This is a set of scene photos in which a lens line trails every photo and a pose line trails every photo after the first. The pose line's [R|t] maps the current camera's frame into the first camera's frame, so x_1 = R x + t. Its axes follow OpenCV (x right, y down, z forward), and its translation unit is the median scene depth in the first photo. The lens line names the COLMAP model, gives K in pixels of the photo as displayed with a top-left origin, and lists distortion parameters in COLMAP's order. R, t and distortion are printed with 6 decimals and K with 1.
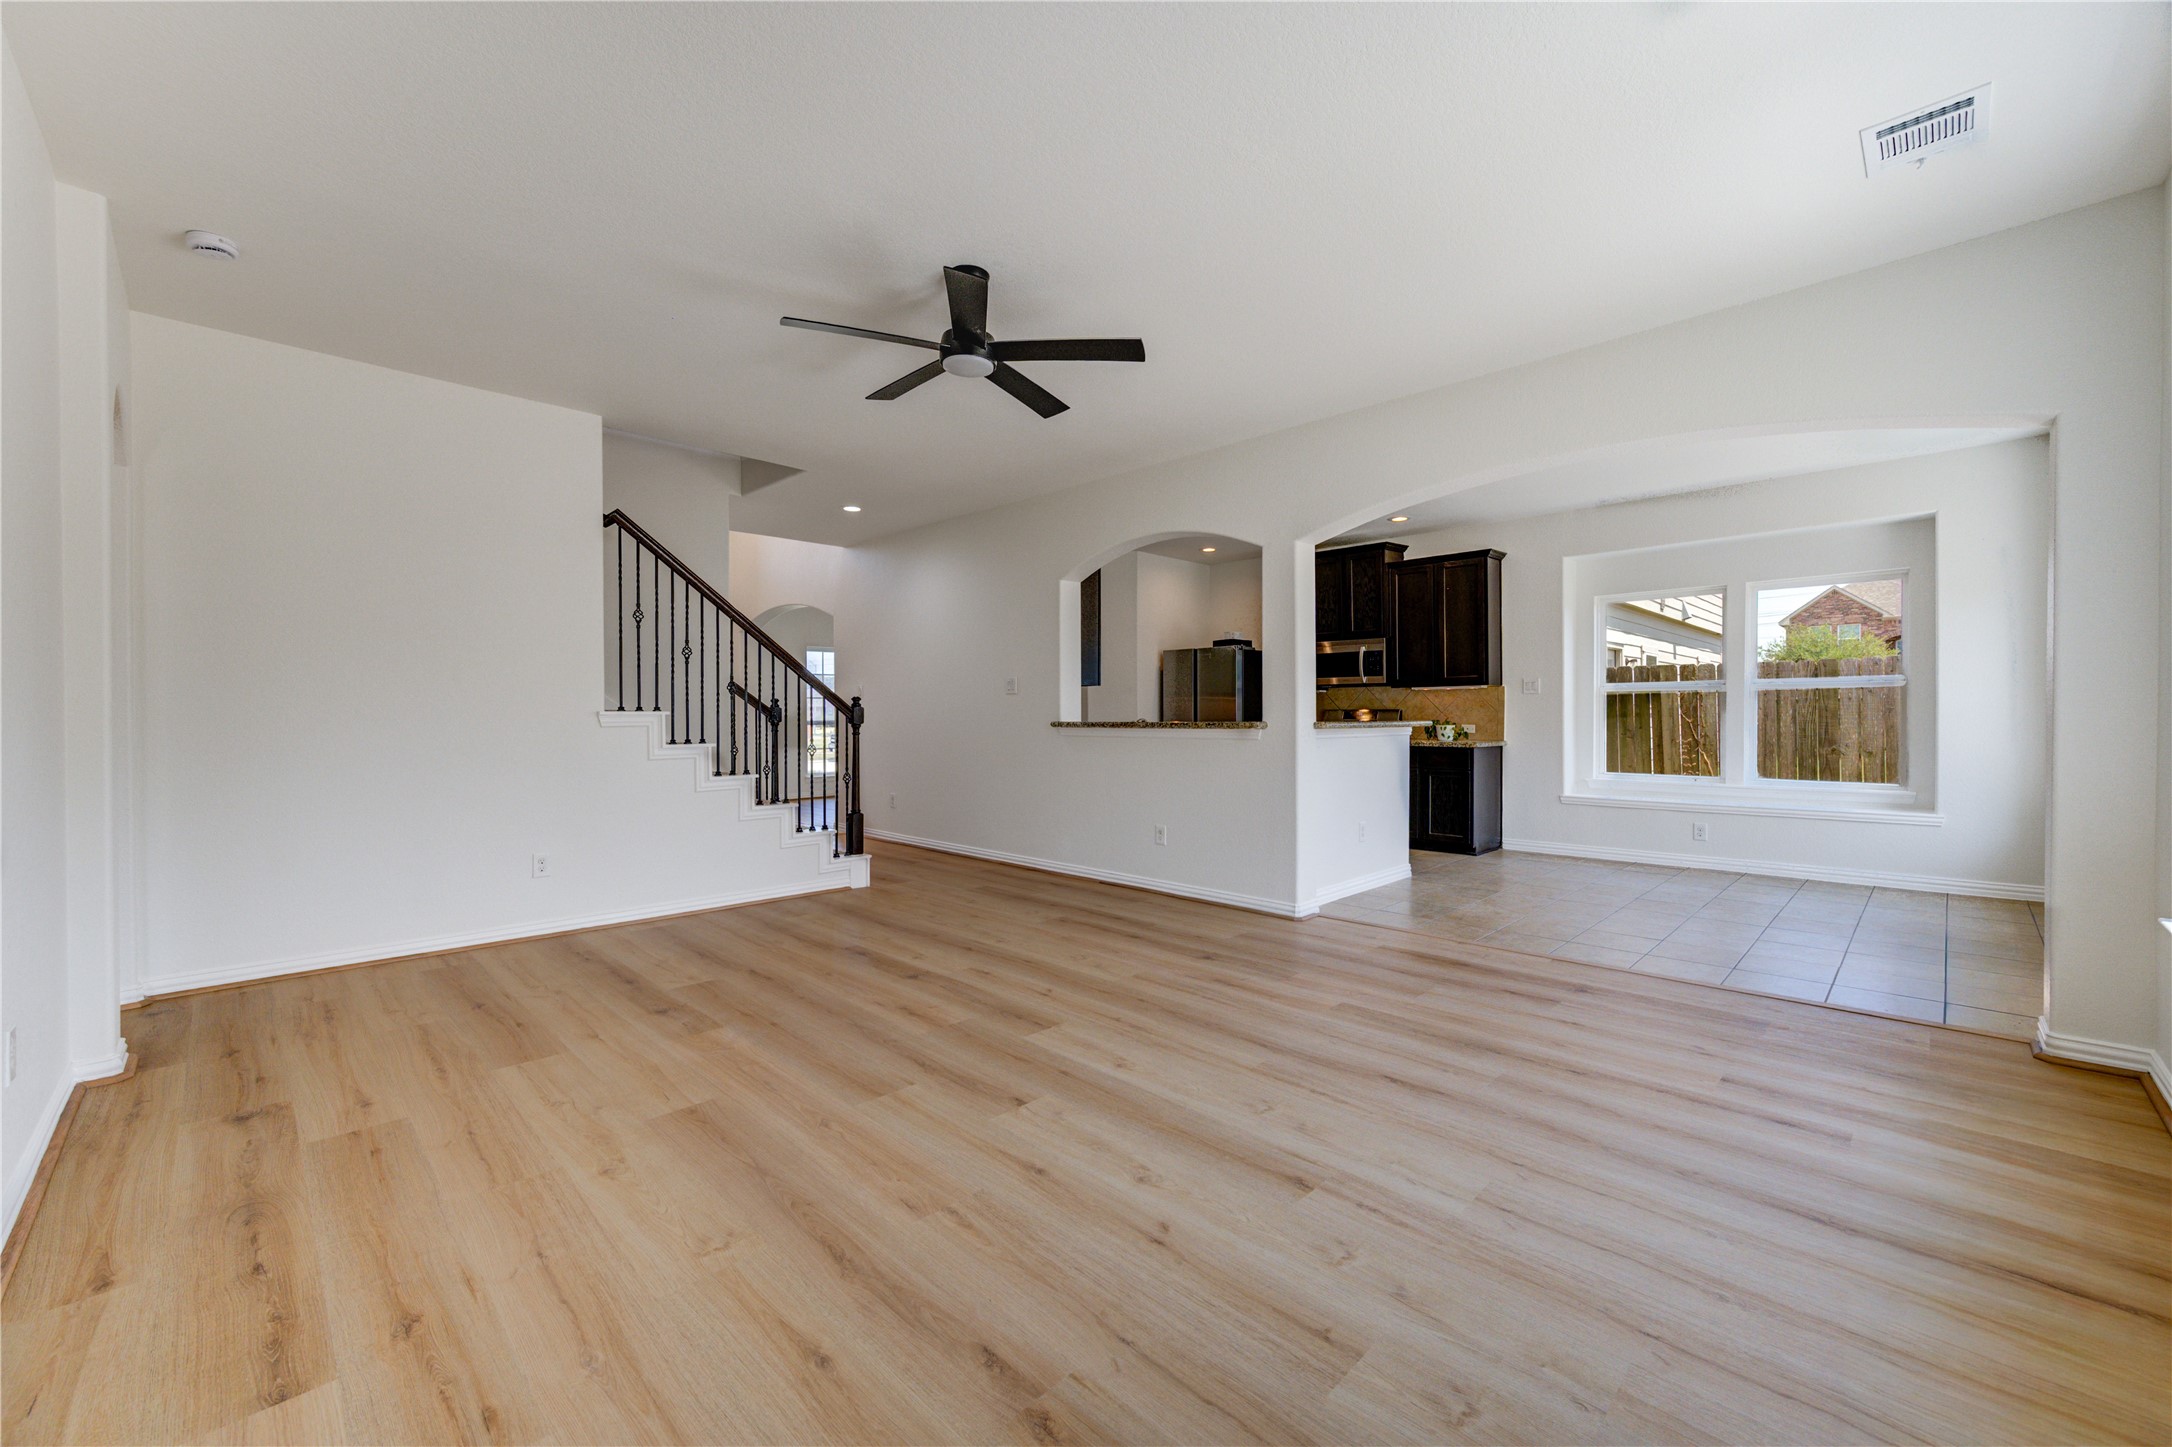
lens RADIAL K [[851.5, 0, 1098.7], [0, 851.5, 722.6], [0, 0, 1]] dist [-0.001088, 0.000041]
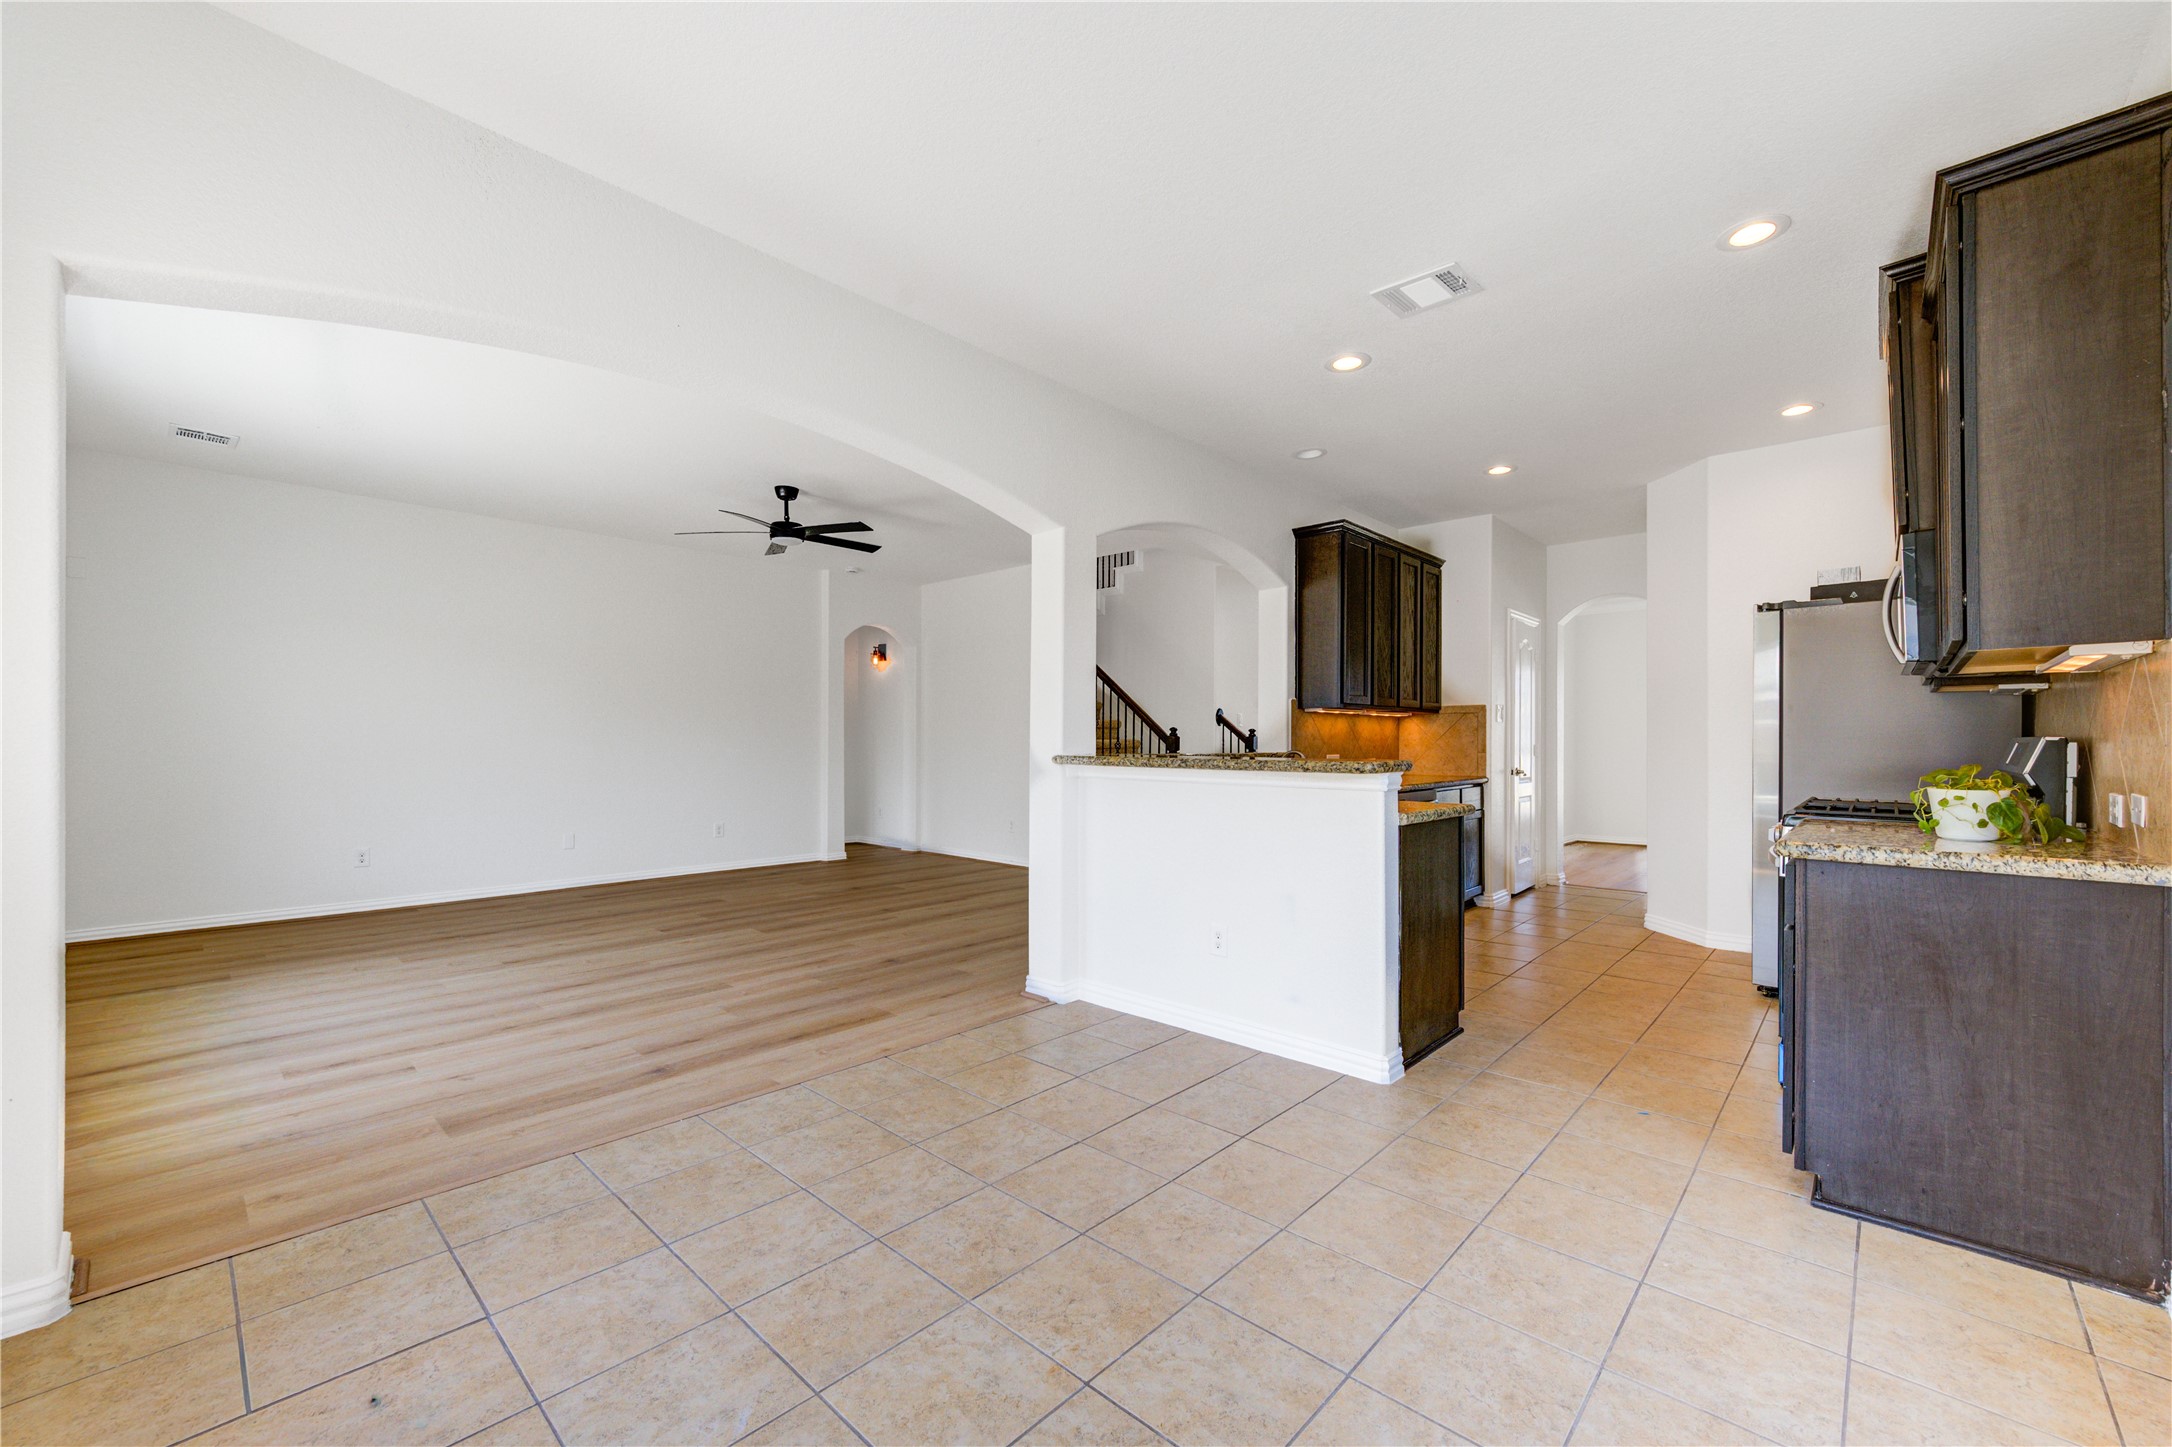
lens RADIAL K [[864.1, 0, 1114.2], [0, 864.1, 742.4], [0, 0, 1]] dist [-0.001519, -0.000067]
pose [[0.048235, 0.004779, -0.998825, 1.447083], [-0.015787, 0.999867, 0.004021, -0.020836], [0.998711, 0.015575, 0.048304, 1.409139]]
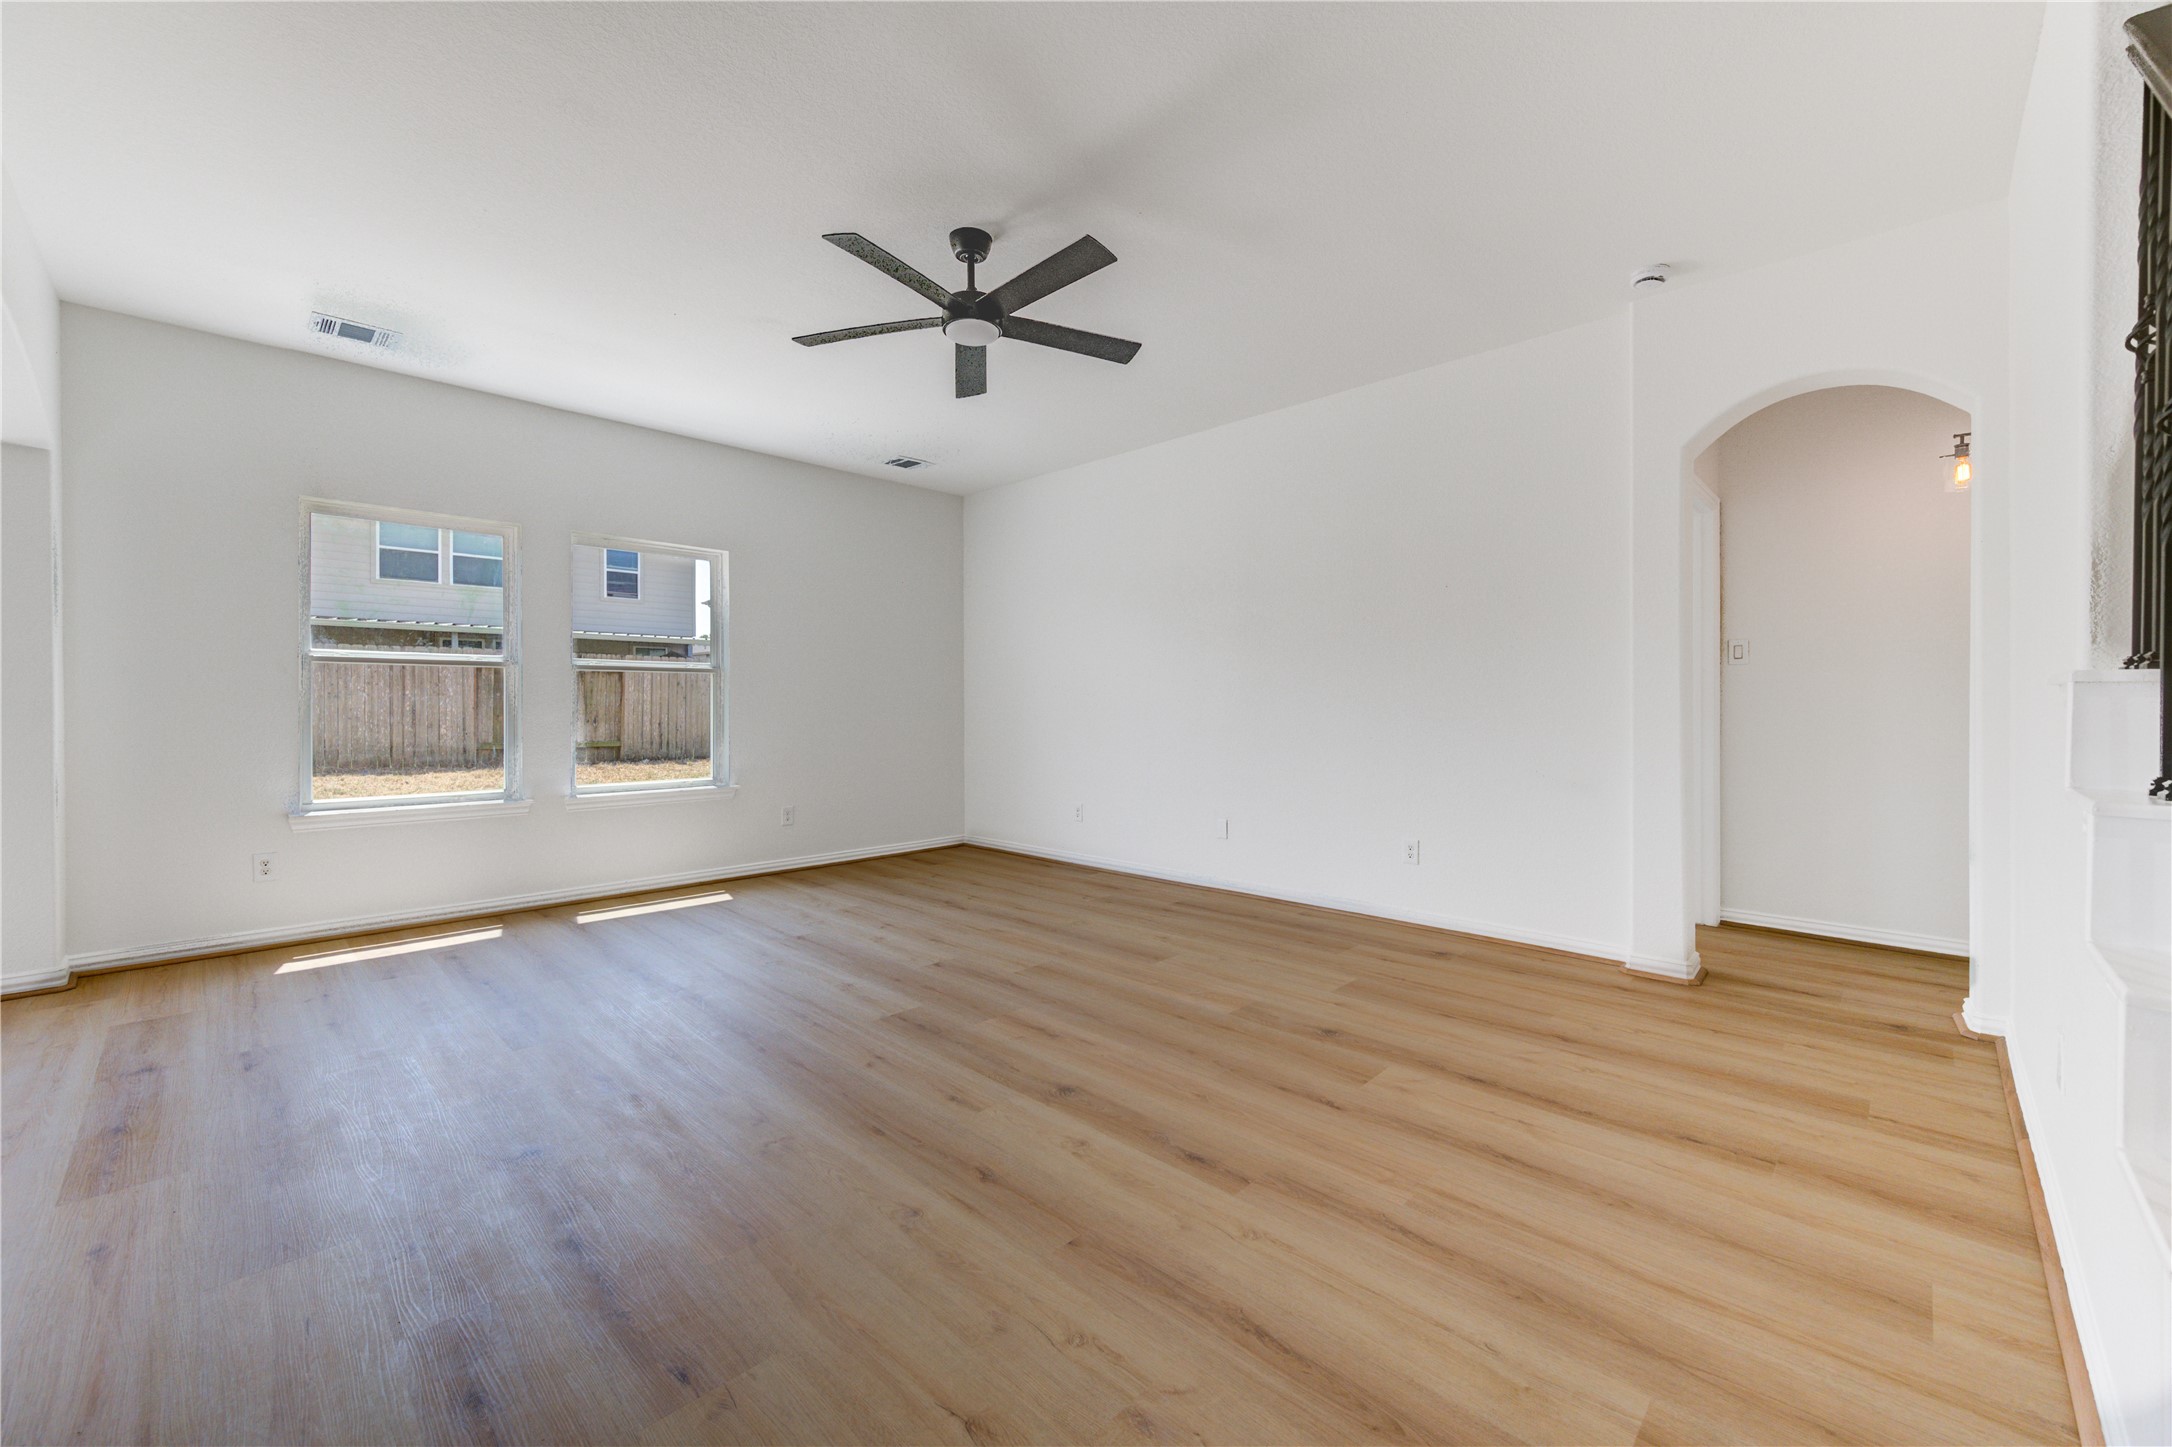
lens RADIAL K [[855.2, 0, 1093.5], [0, 855.2, 713.6], [0, 0, 1]] dist [-0.001202, -0.000170]
pose [[-0.999955, 0.006523, -0.006882, -0.250372], [0.006364, 0.999719, 0.022813, -0.007366], [0.007029, 0.022768, -0.999716, 1.746264]]
